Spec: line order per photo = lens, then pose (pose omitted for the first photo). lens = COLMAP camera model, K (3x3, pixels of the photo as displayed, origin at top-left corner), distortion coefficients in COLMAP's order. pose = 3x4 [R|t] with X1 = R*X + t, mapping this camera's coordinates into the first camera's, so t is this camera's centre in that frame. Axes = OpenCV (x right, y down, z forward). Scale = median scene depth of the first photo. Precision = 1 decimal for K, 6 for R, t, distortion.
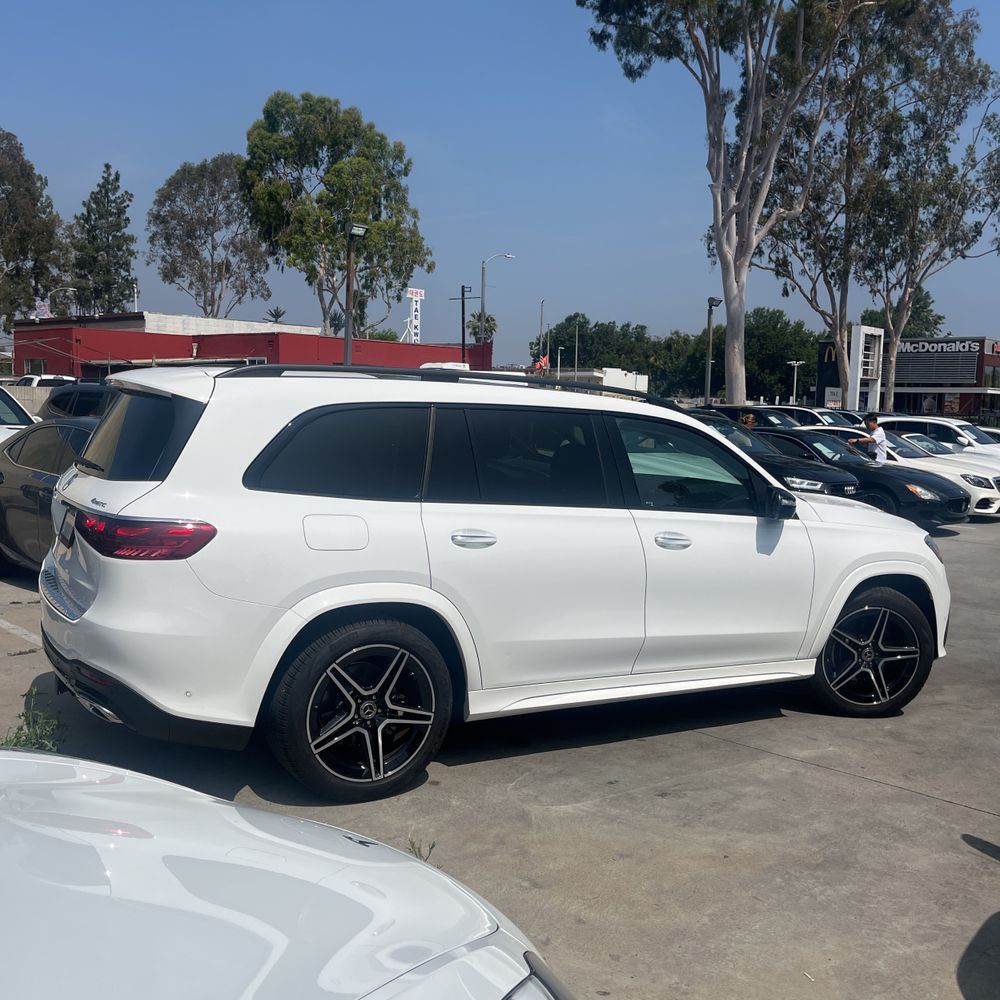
lens RADIAL K [[1032.6, 0, 499.8], [0, 1032.6, 498.4], [0, 0, 1]] dist [0.026876, 0.000000]
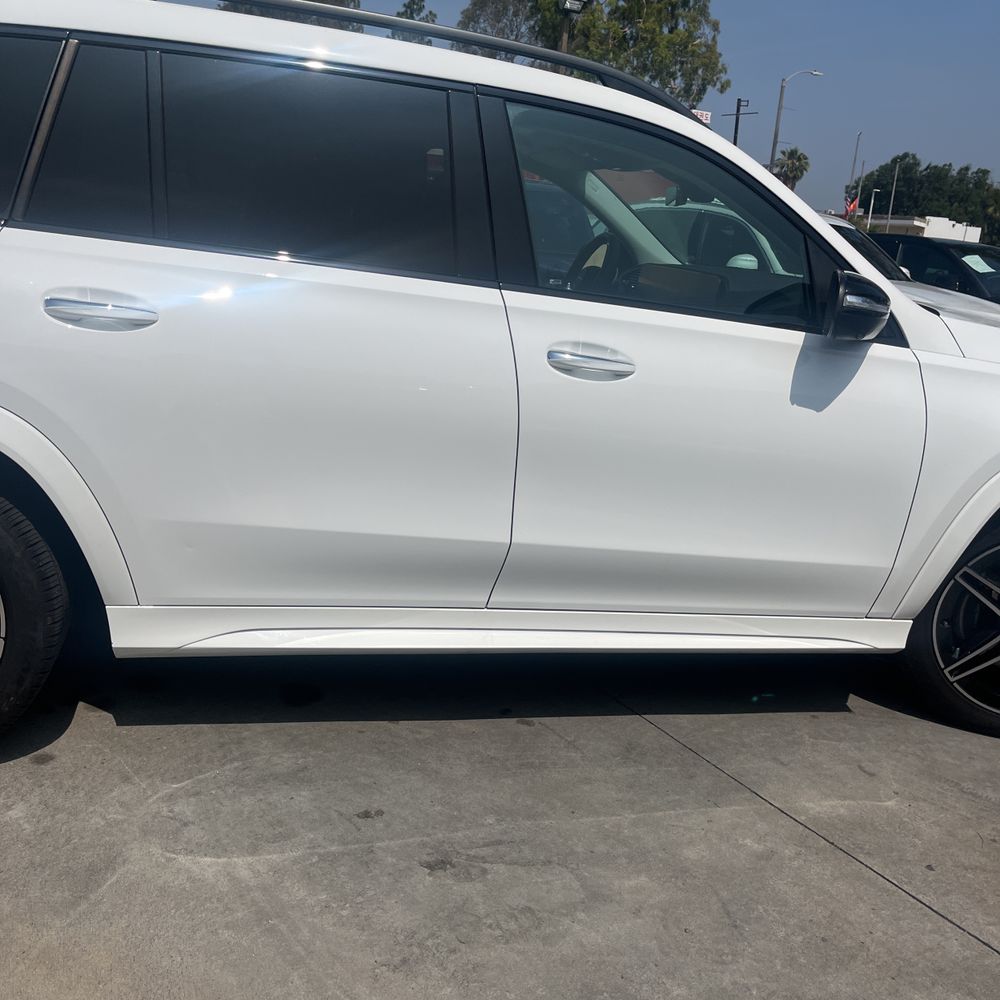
lens RADIAL K [[1032.6, 0, 493.7], [0, 1032.6, 492.6], [0, 0, 1]] dist [0.026876, 0.000000]
pose [[0.956255, 0.114380, -0.269245, 0.266707], [-0.075889, 0.985877, 0.149291, 0.033139], [0.282518, -0.122328, 0.951430, 0.508197]]
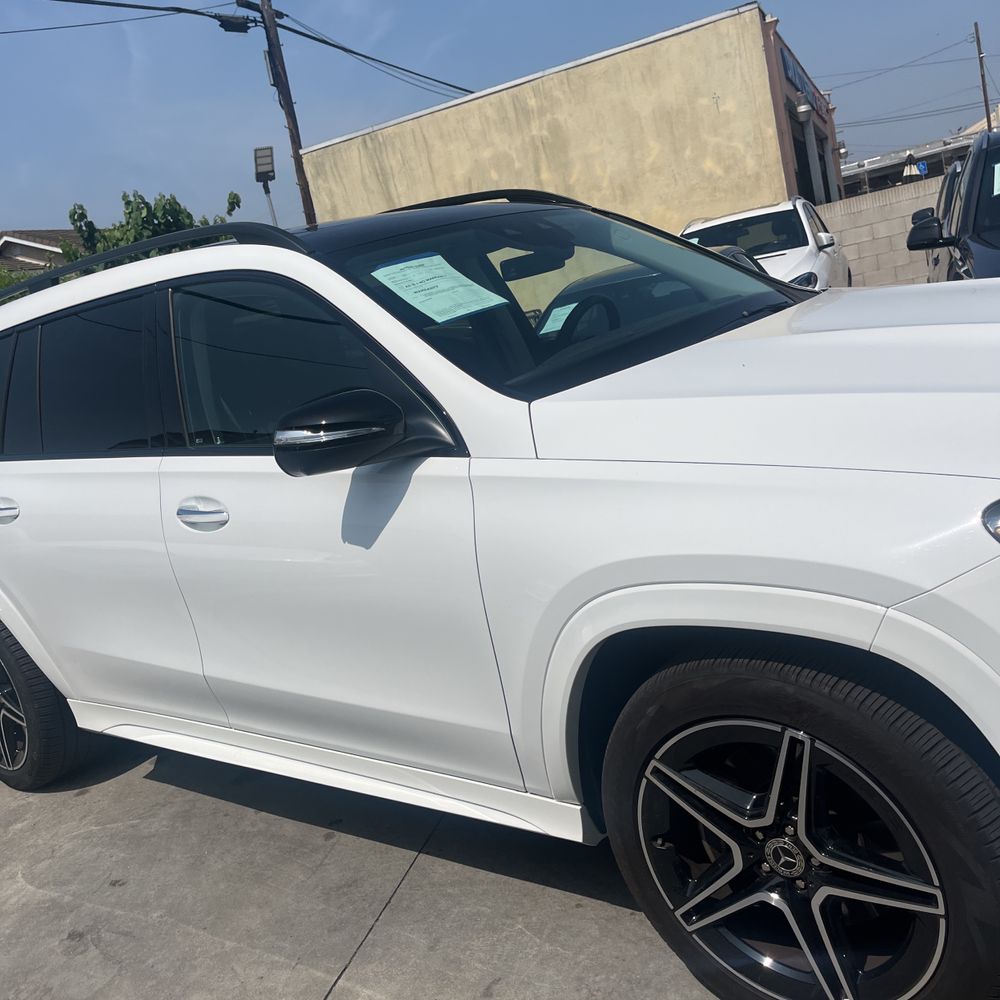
lens RADIAL K [[1032.6, 0, 497.9], [0, 1032.6, 495.7], [0, 0, 1]] dist [0.026876, 0.000000]
pose [[0.336347, 0.071242, -0.939040, 0.733109], [0.139620, 0.982343, 0.124537, -0.013900], [0.931331, -0.172996, 0.320461, 0.978423]]
